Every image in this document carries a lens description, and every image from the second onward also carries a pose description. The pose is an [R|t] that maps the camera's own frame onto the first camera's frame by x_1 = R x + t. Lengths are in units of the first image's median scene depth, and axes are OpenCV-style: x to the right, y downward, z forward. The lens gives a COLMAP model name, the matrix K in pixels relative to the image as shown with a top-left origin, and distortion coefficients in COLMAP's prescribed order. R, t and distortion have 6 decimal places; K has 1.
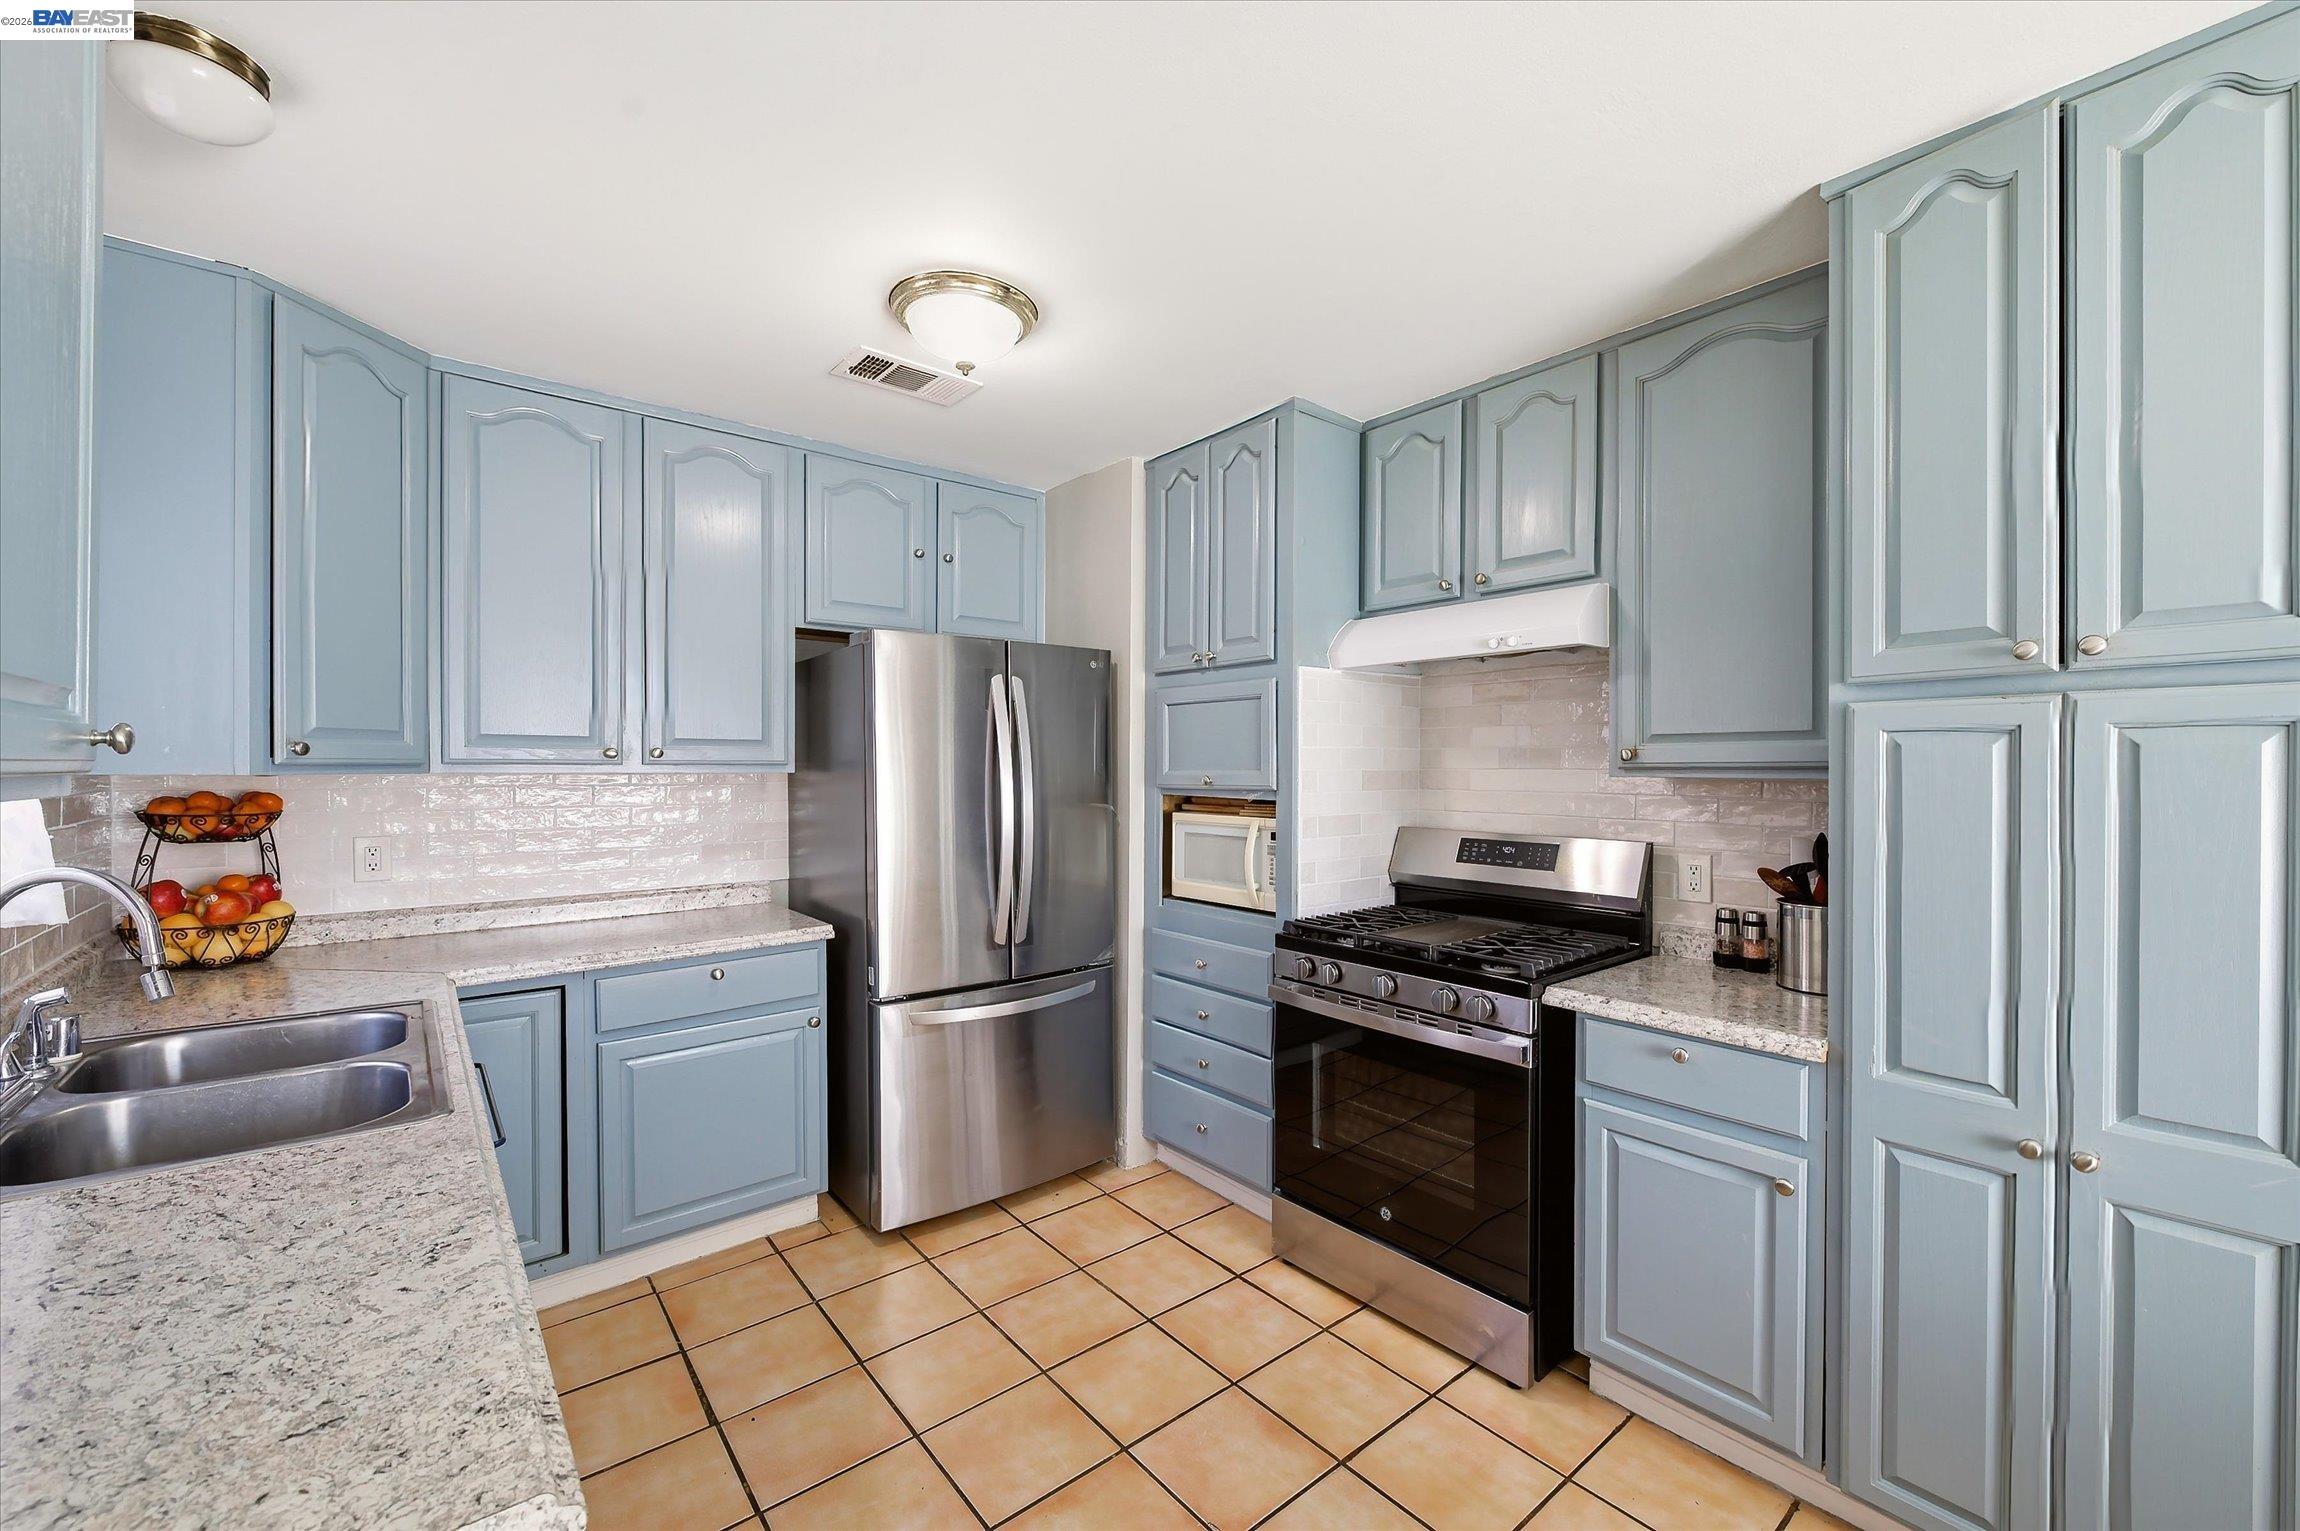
lens RADIAL K [[924.1, 0, 1158.5], [0, 924.1, 781.7], [0, 0, 1]] dist [0.001500, -0.000696]
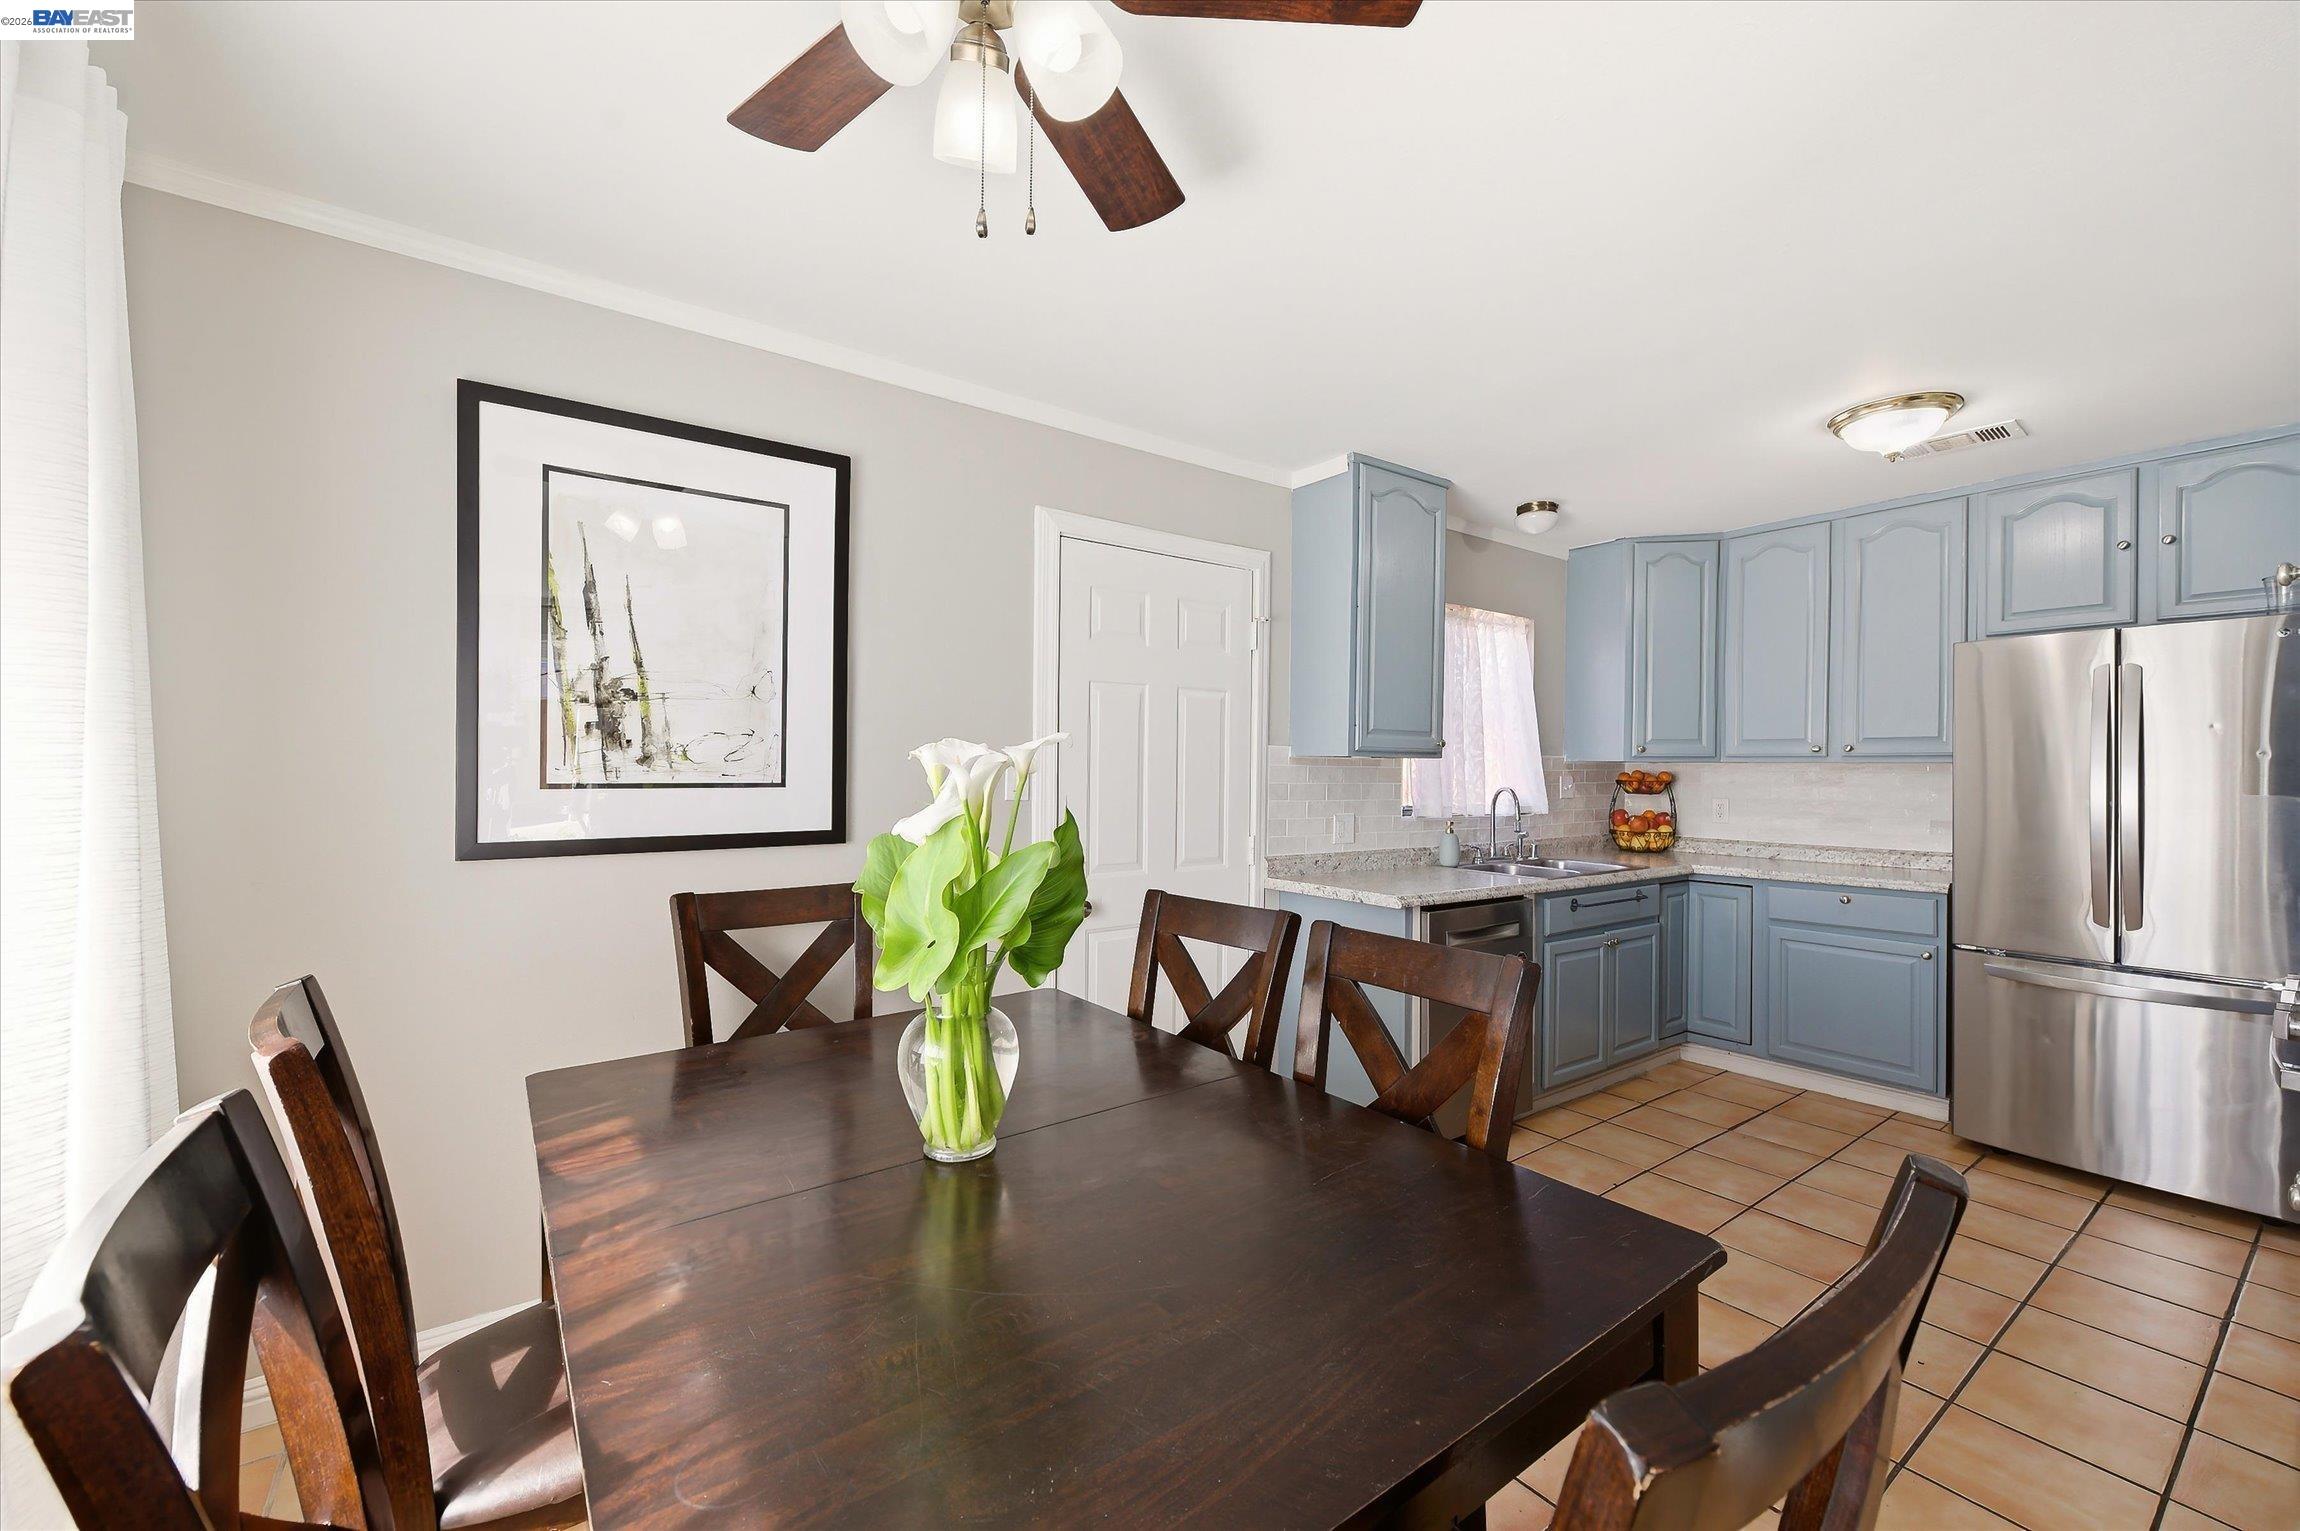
lens RADIAL K [[924.1, 0, 1161.6], [0, 924.1, 773.8], [0, 0, 1]] dist [0.001500, -0.000696]
pose [[-0.049100, 0.000909, -0.998793, 1.024996], [-0.028003, 0.999605, 0.002286, 0.038729], [0.998401, 0.028082, -0.049056, -0.004344]]
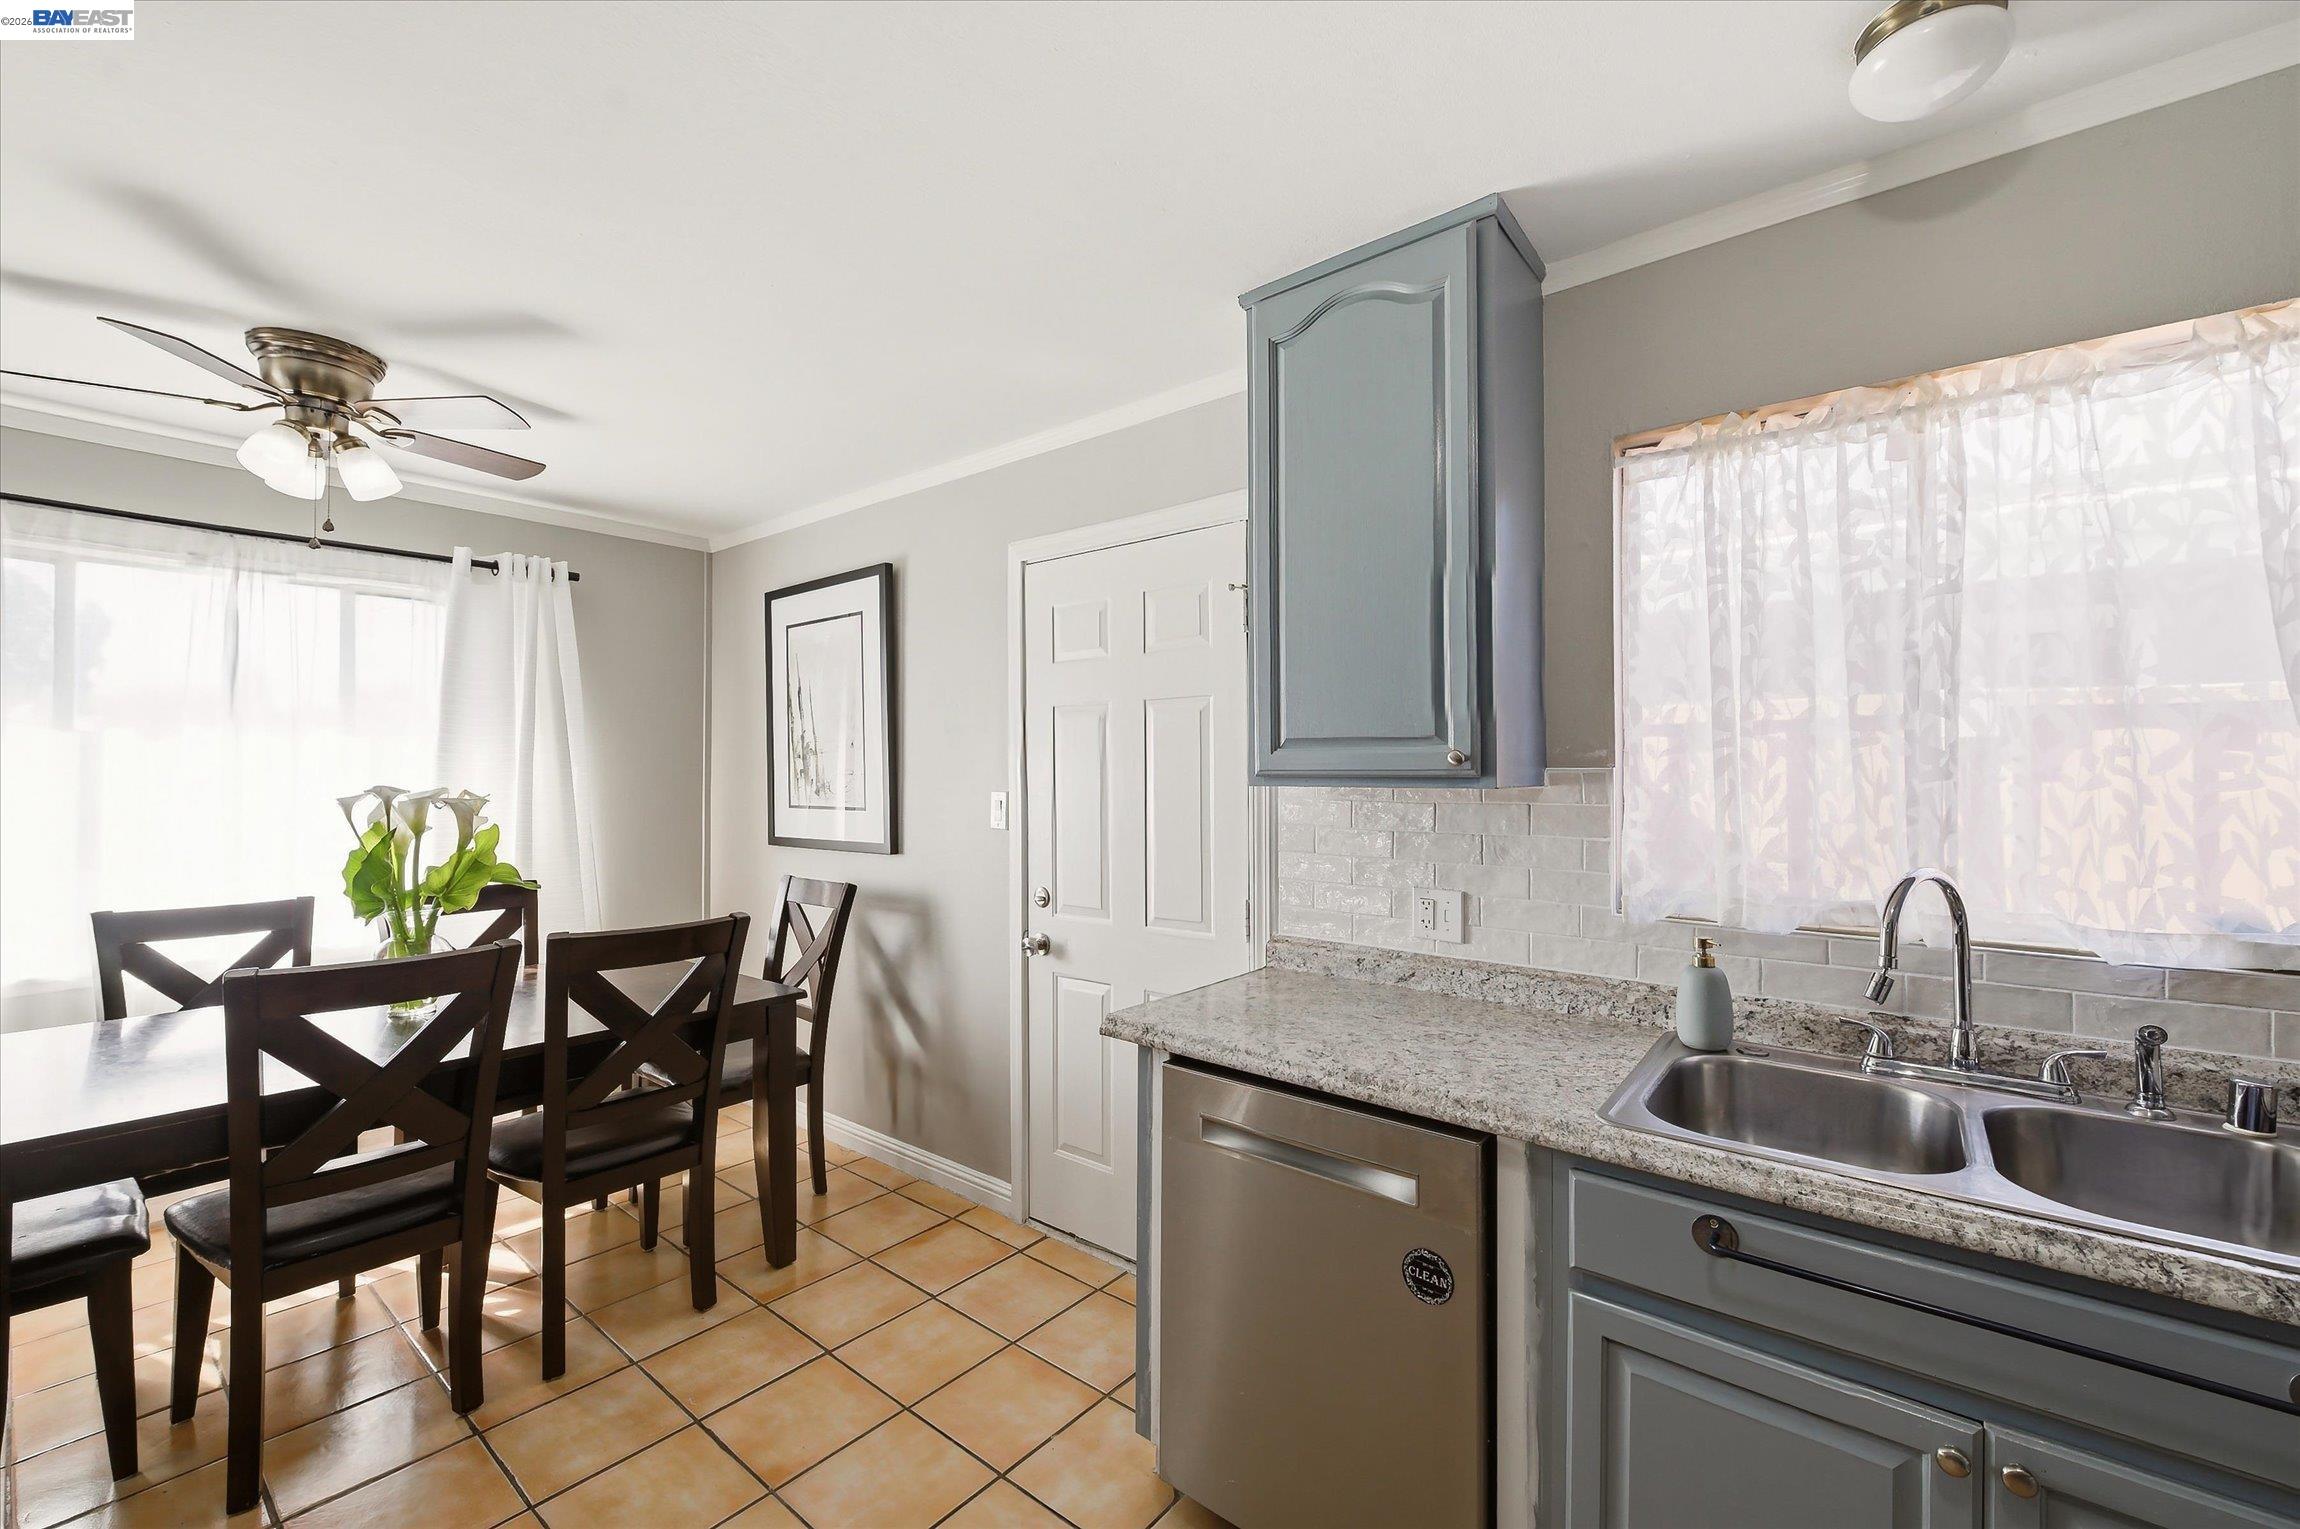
lens RADIAL K [[924.1, 0, 1173.1], [0, 924.1, 759.0], [0, 0, 1]] dist [0.001500, -0.000696]
pose [[-0.975903, -0.005749, -0.218131, -0.047130], [-0.006416, 0.999977, 0.002348, -0.015633], [0.218113, 0.003691, -0.975917, 0.957536]]
